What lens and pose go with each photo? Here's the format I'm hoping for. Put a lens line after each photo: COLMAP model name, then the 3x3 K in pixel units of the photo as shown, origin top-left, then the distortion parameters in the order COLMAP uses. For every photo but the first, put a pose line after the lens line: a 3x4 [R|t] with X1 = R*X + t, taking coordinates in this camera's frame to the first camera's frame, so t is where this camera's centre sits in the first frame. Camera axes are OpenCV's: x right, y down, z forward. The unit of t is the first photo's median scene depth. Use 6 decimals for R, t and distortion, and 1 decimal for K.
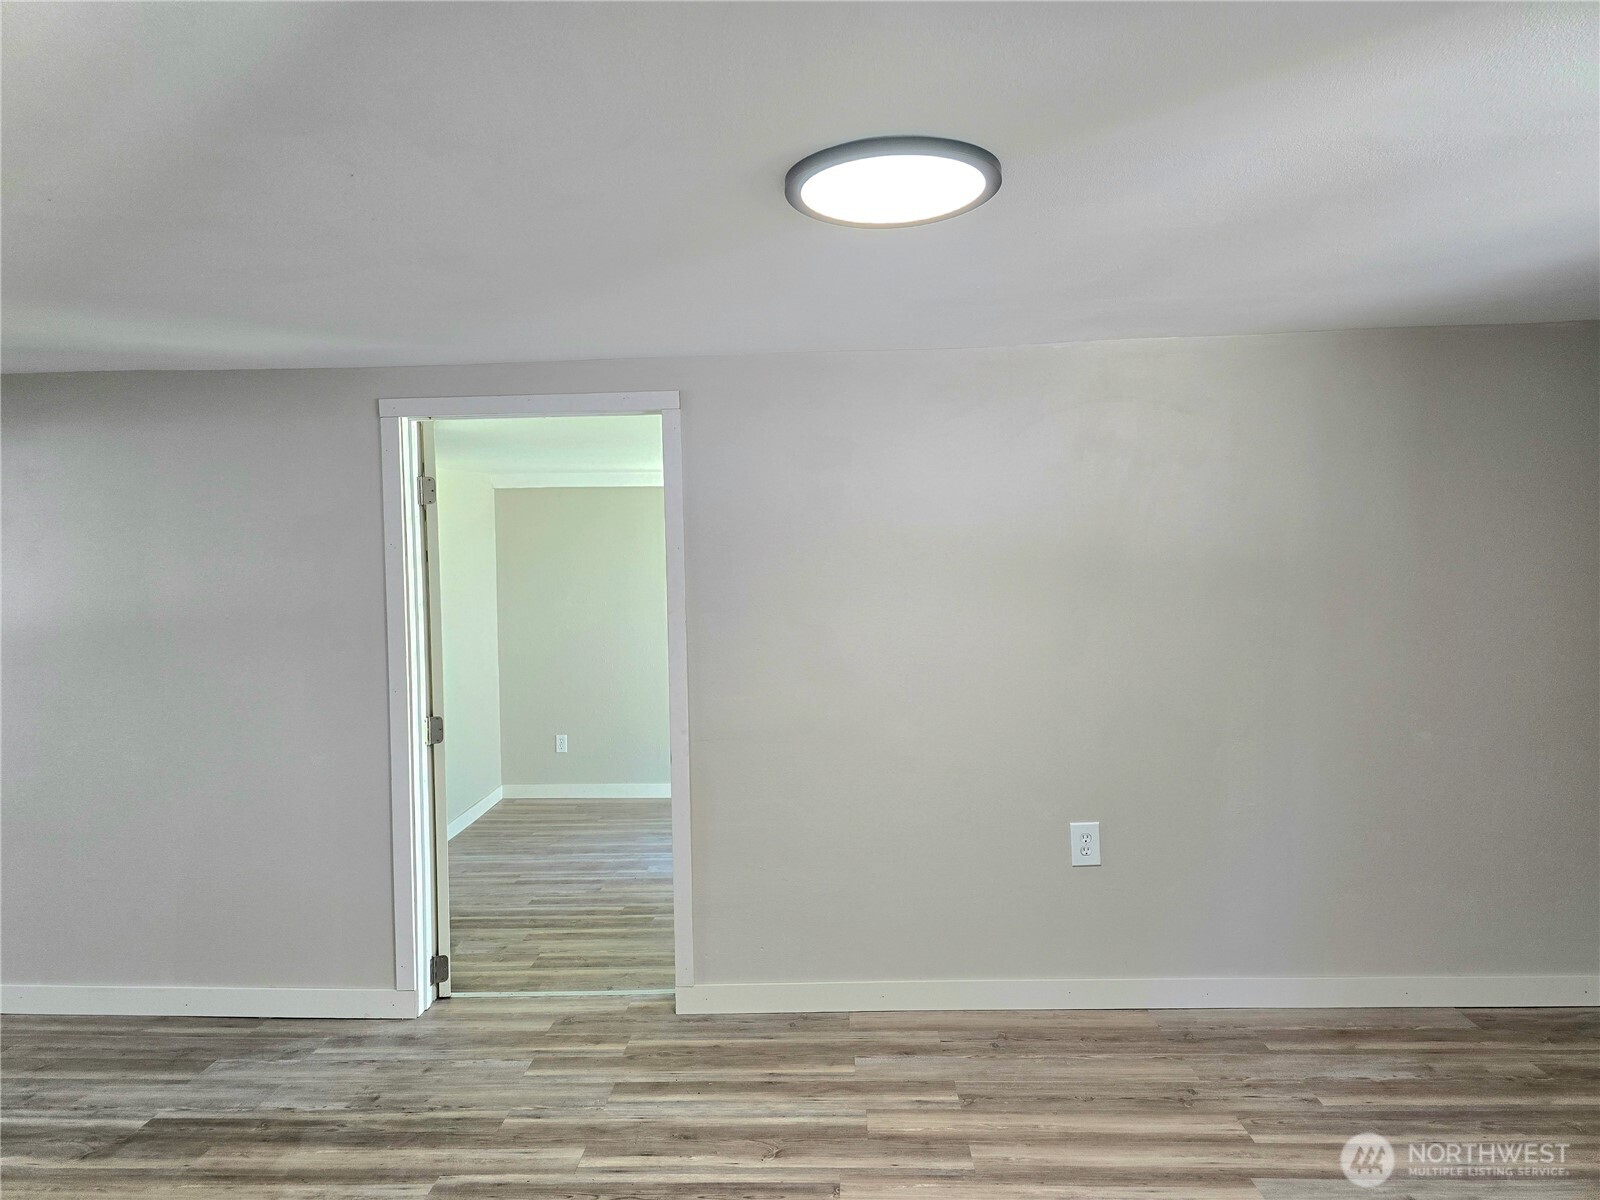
lens RADIAL K [[1084.1, 0, 791.3], [0, 1084.1, 593.7], [0, 0, 1]] dist [0.080238, -0.068837]
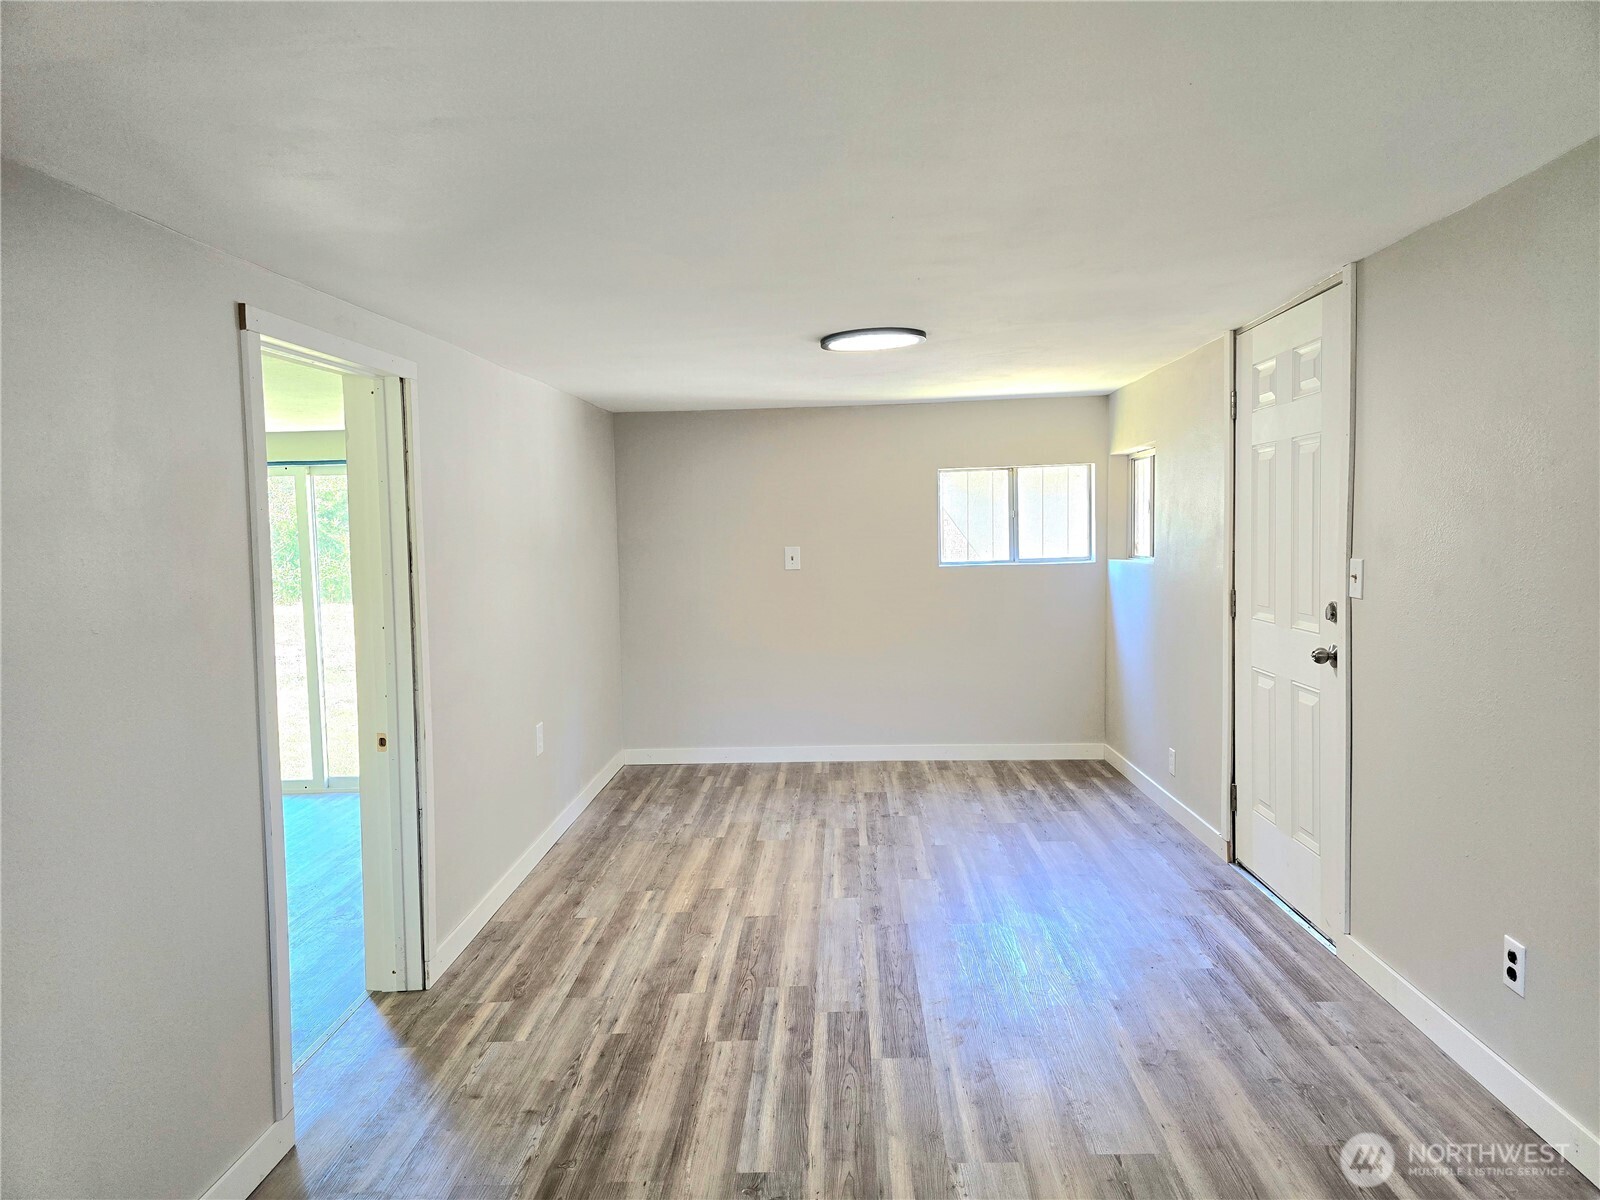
lens RADIAL K [[1084.1, 0, 789.4], [0, 1084.1, 602.2], [0, 0, 1]] dist [0.080238, -0.068837]
pose [[0.000263, -0.051305, 0.998683, -1.254873], [0.064673, 0.996593, 0.051181, 0.005245], [-0.997906, 0.064575, 0.003580, 0.752488]]
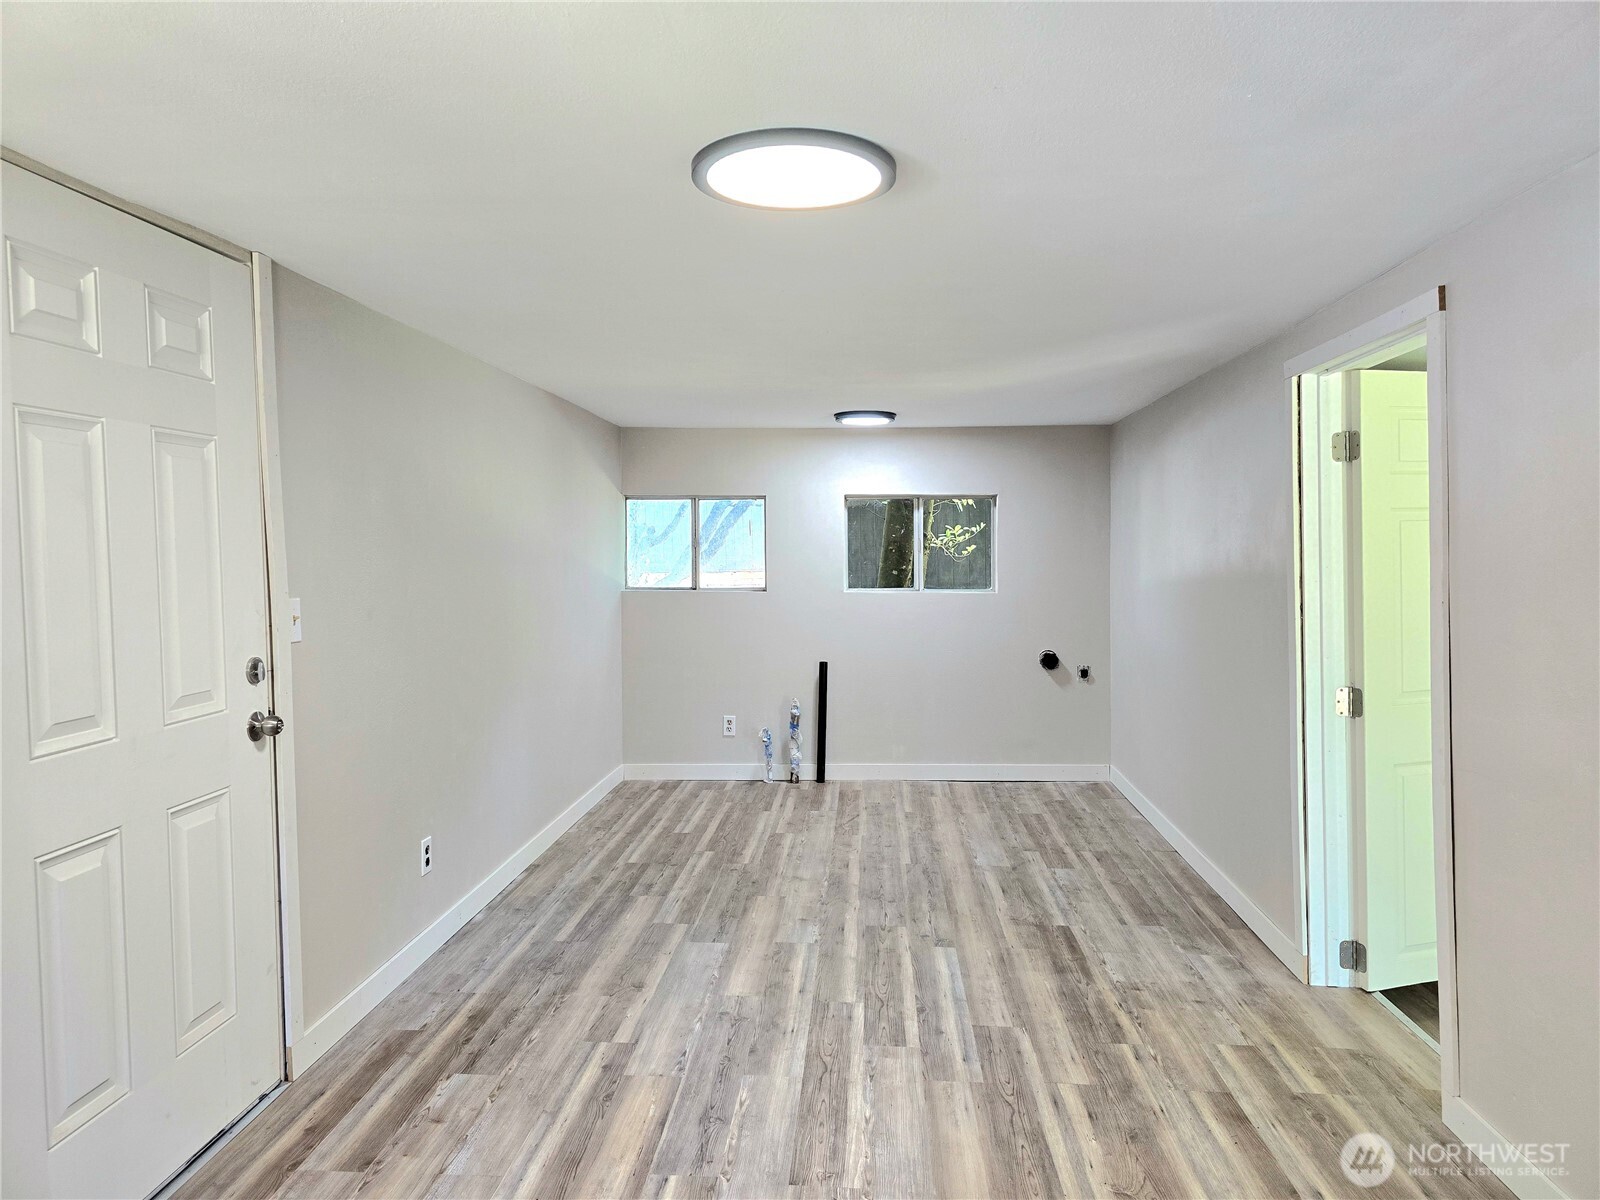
lens RADIAL K [[1084.1, 0, 794.6], [0, 1084.1, 597.1], [0, 0, 1]] dist [0.080238, -0.068837]
pose [[-0.022263, 0.065052, -0.997633, 0.742461], [-0.020649, 0.997638, 0.065513, -0.017793], [0.999539, 0.022059, -0.020867, 0.655269]]
